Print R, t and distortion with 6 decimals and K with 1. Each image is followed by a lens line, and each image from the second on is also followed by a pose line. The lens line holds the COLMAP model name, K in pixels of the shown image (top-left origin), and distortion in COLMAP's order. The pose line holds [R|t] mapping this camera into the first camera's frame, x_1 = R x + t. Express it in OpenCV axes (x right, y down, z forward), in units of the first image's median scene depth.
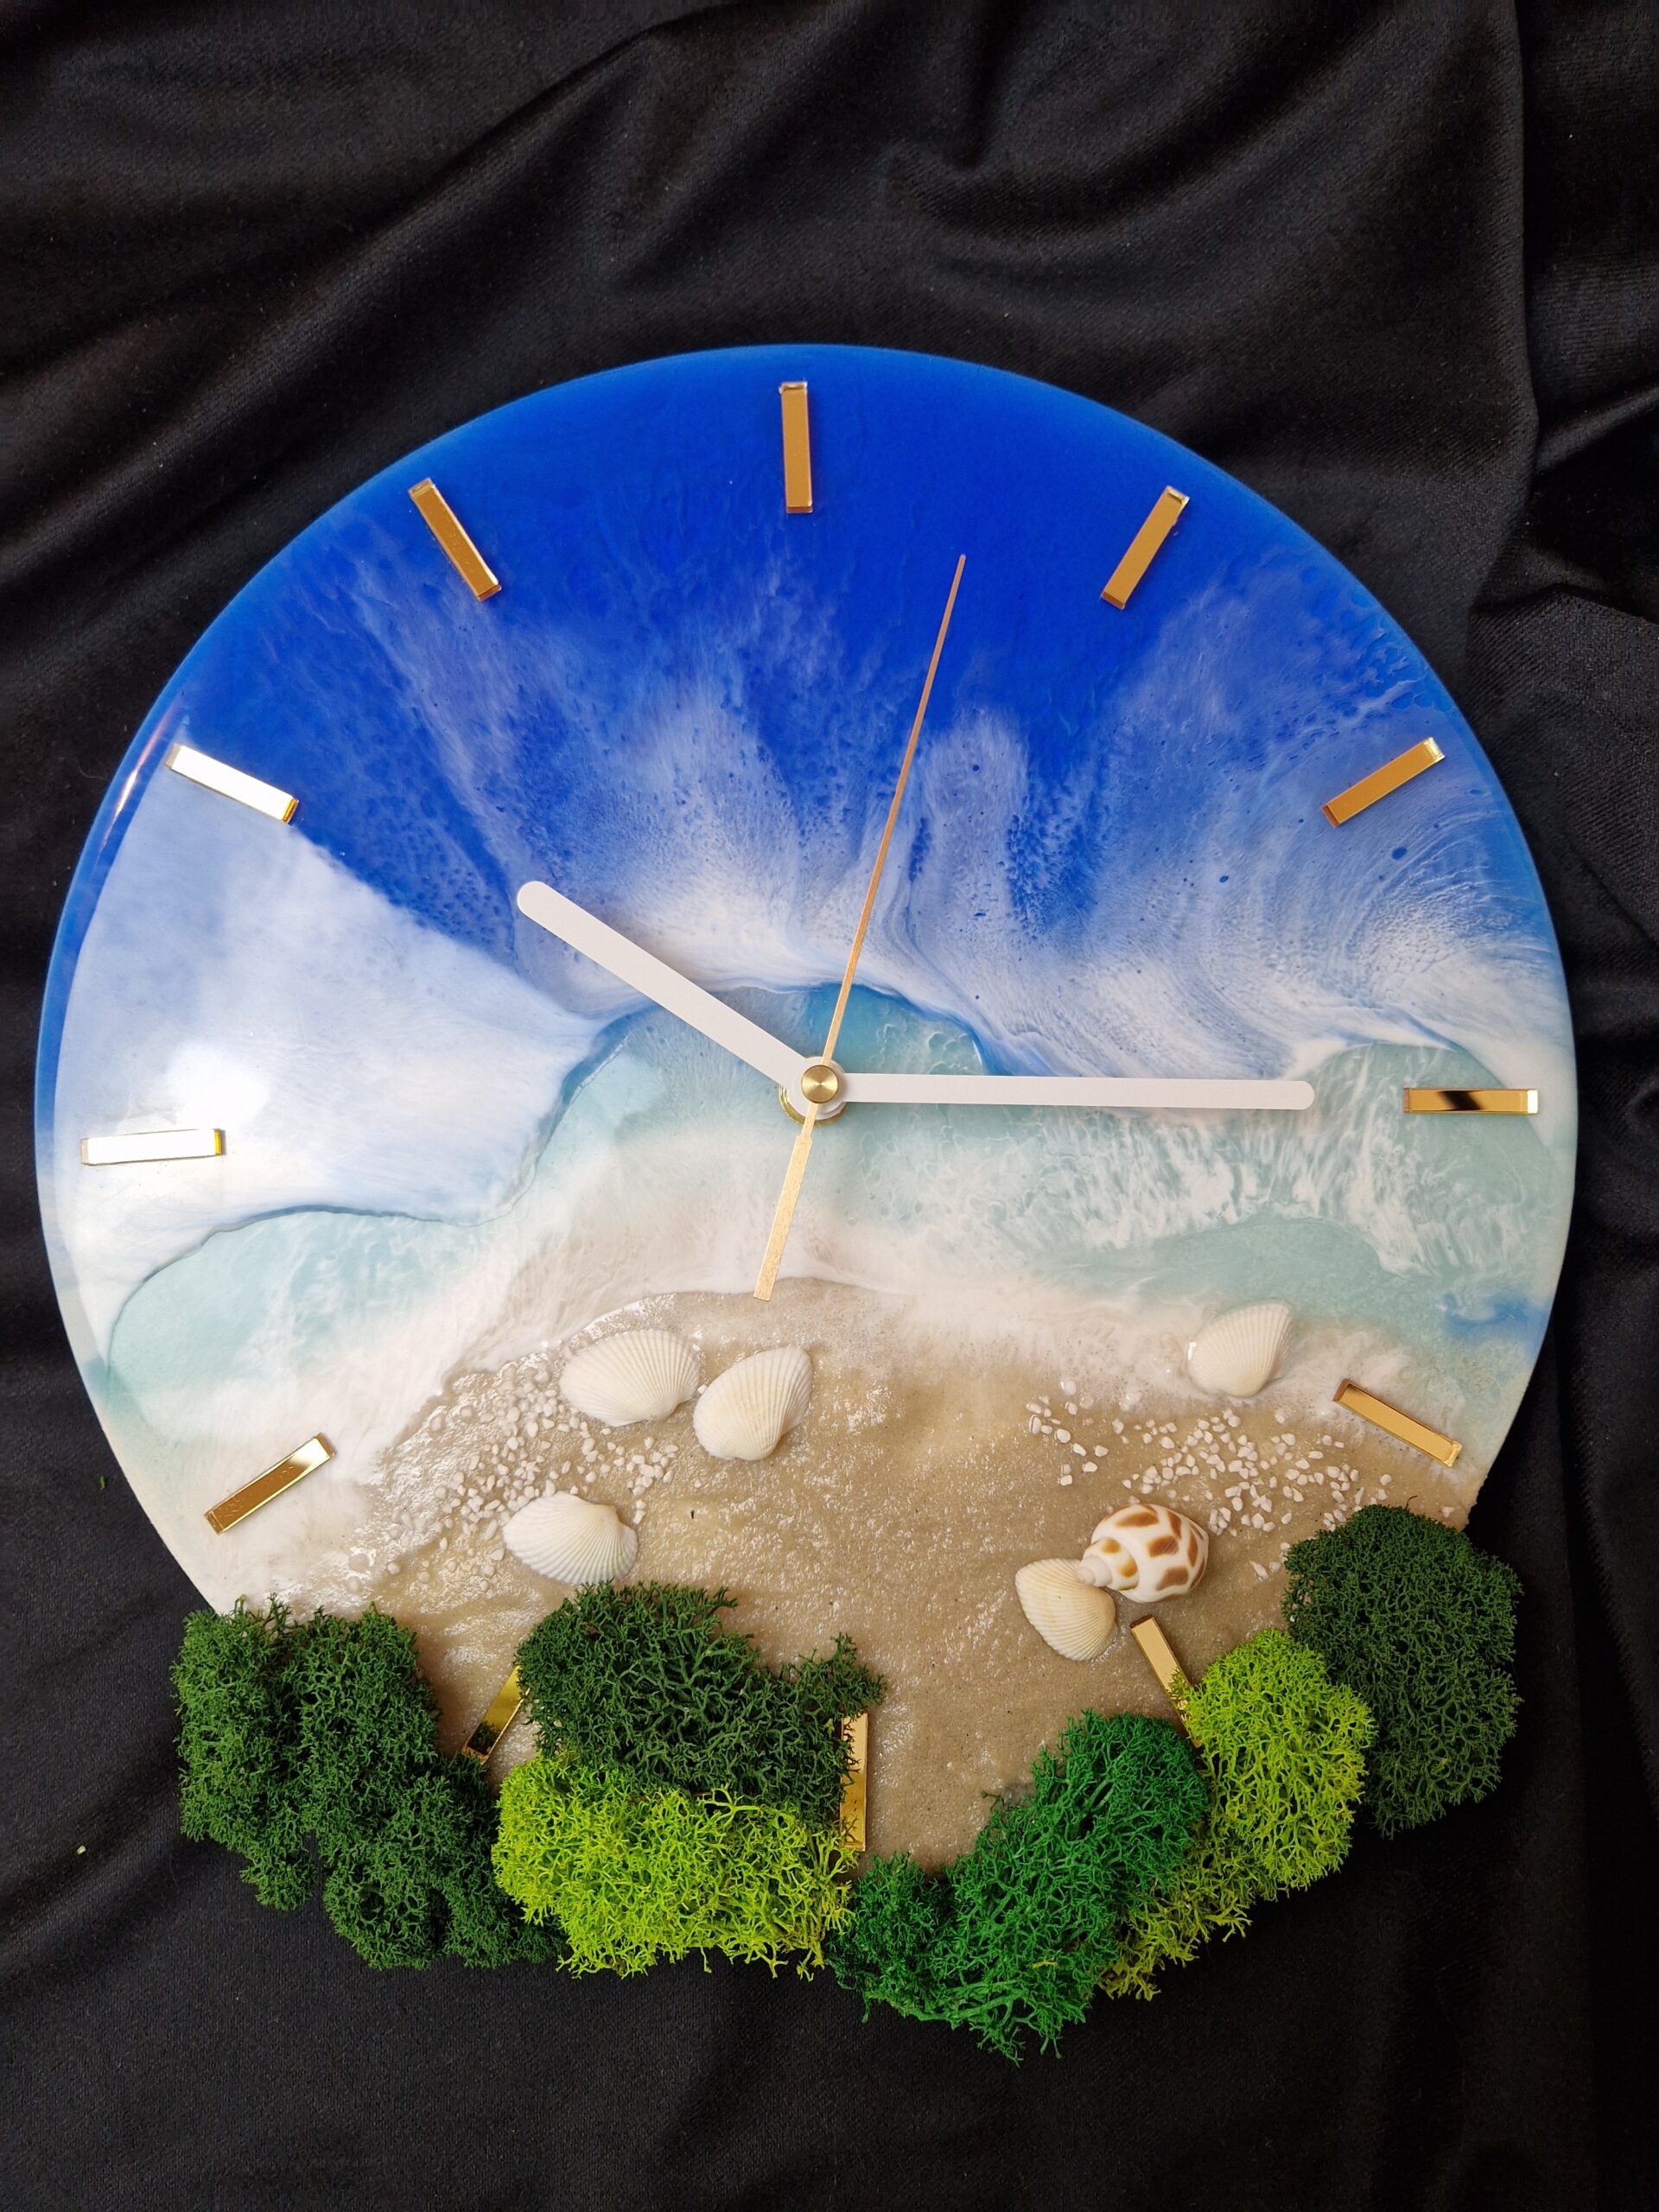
lens RADIAL K [[1486.8, 0, 829.5], [0, 1486.8, 1106.0], [0, 0, 1]] dist [0.029454, -0.000098]
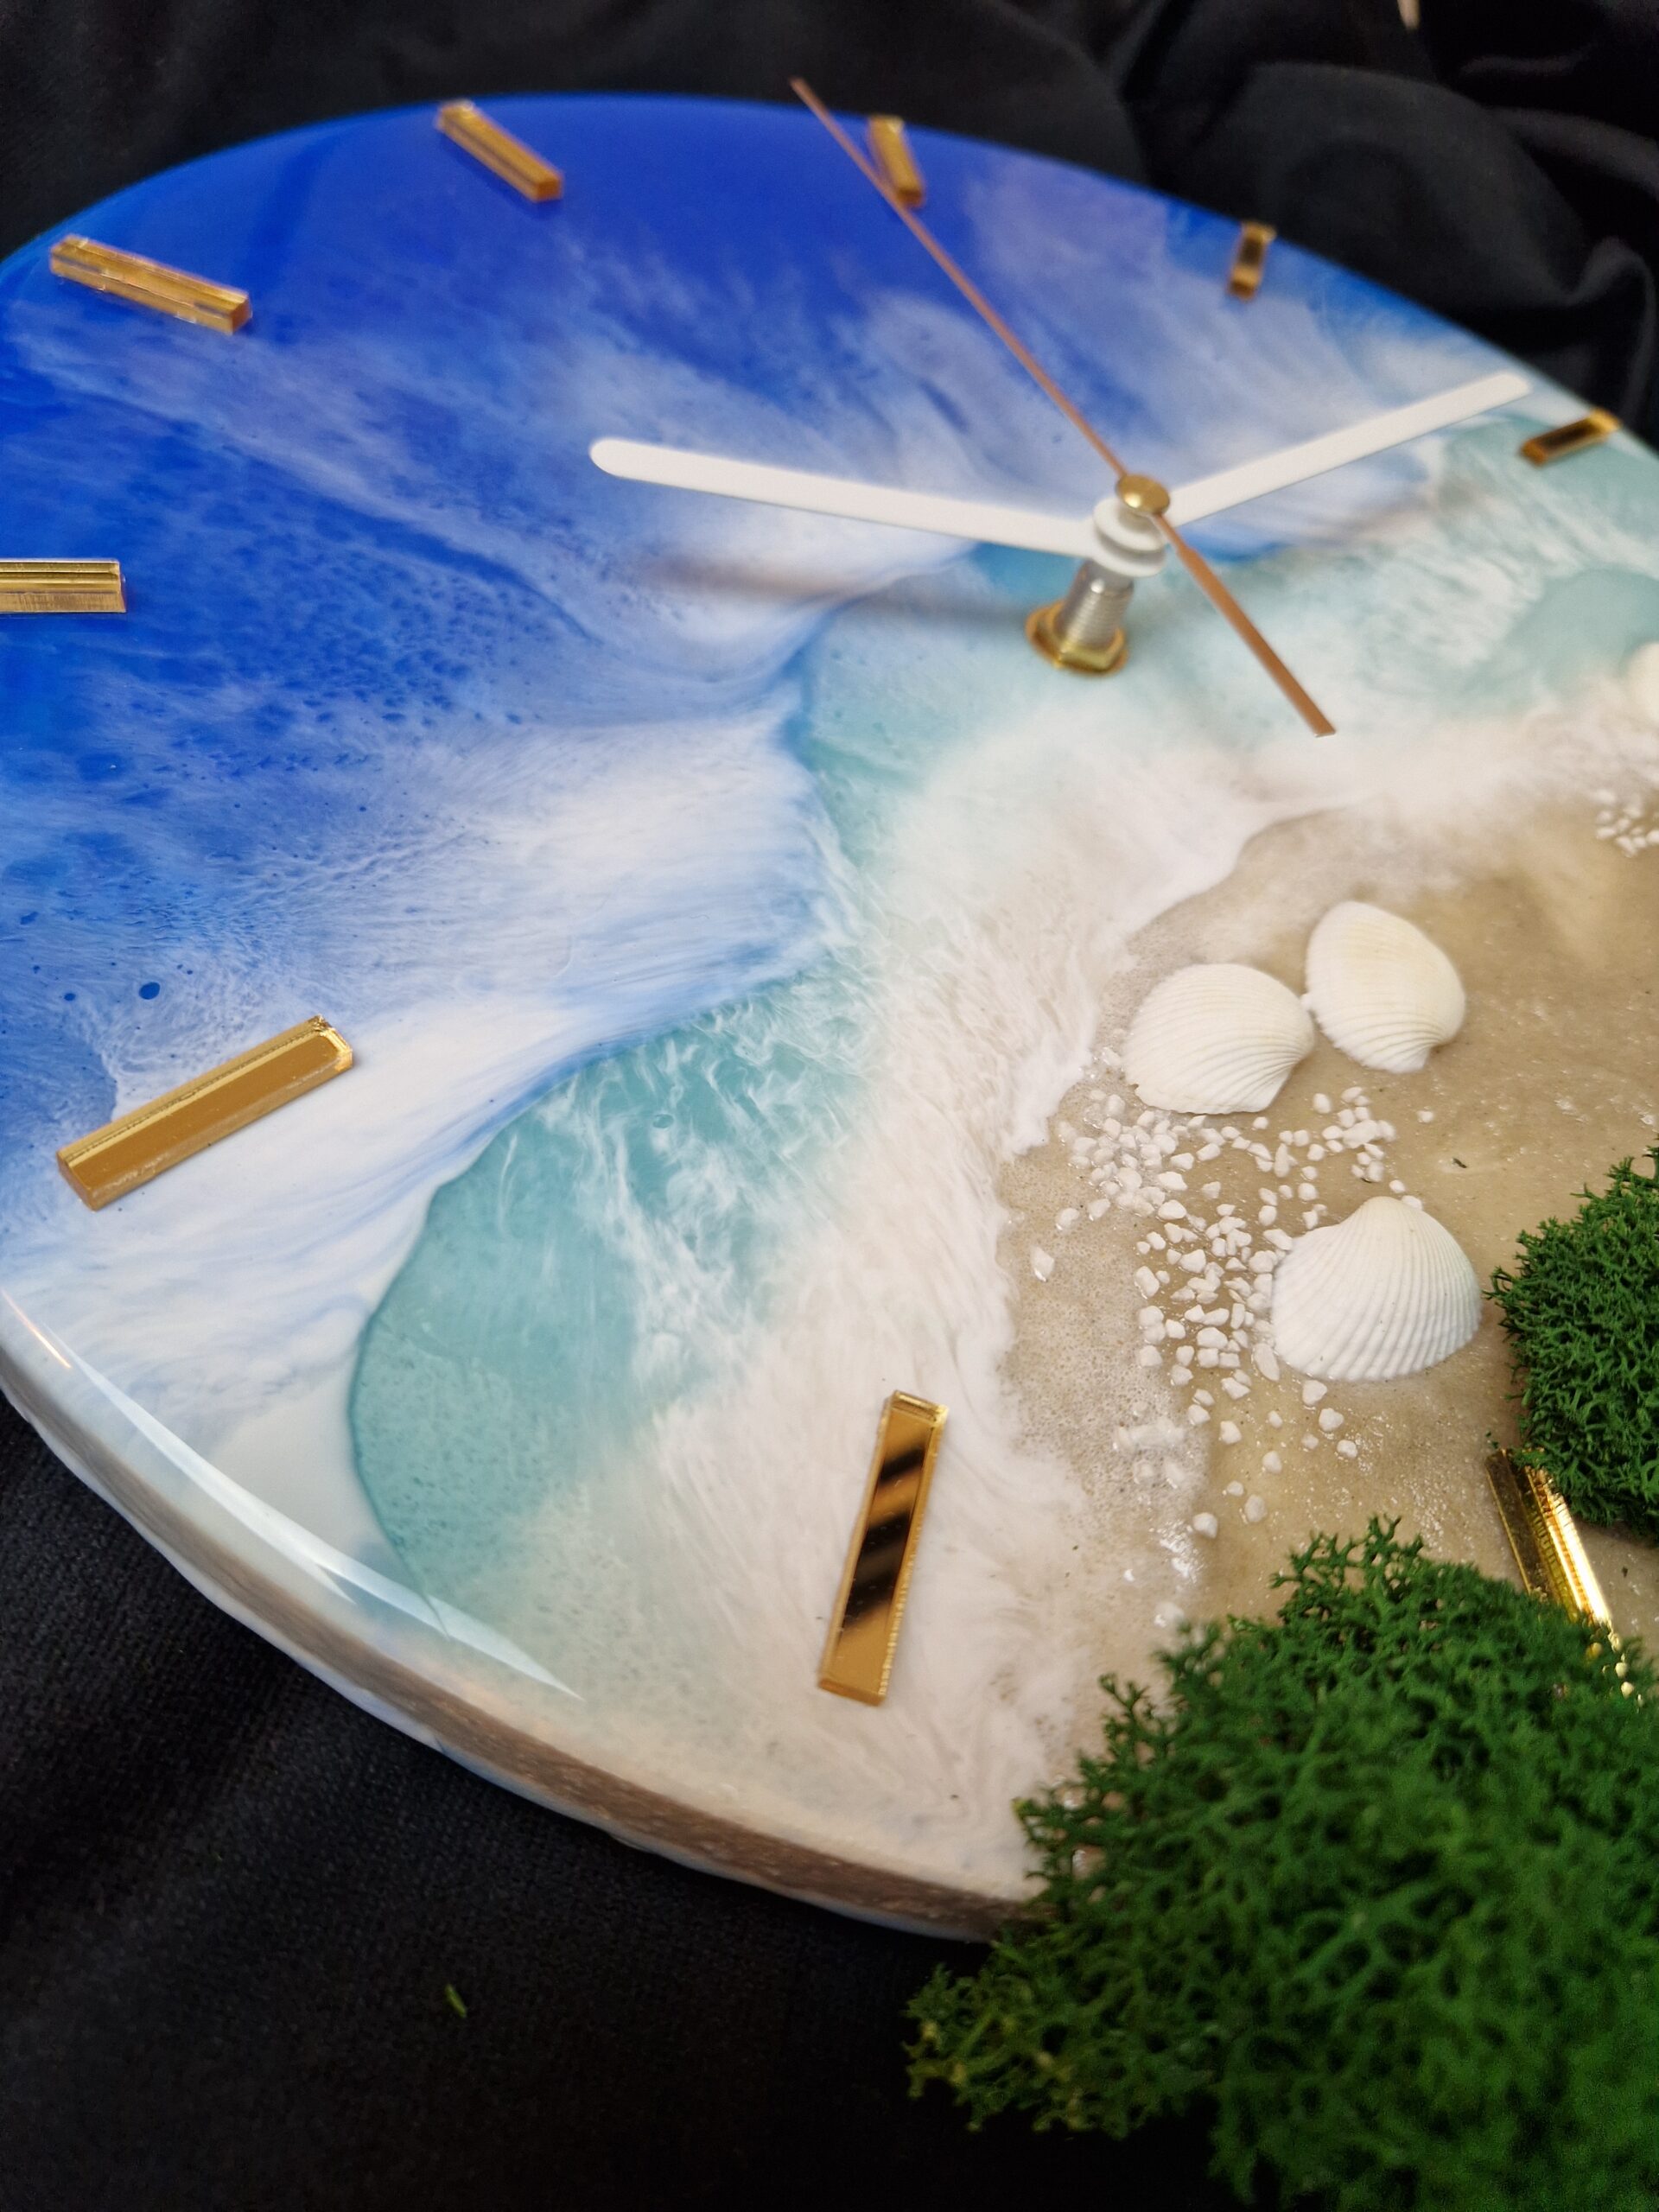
lens RADIAL K [[1581.5, 0, 829.5], [0, 1581.5, 1106.0], [0, 0, 1]] dist [0.001740, -0.001565]
pose [[0.740064, -0.442787, 0.506205, -0.542551], [0.628164, 0.723969, -0.285096, 0.273011], [-0.240240, 0.528969, 0.813926, 0.551914]]
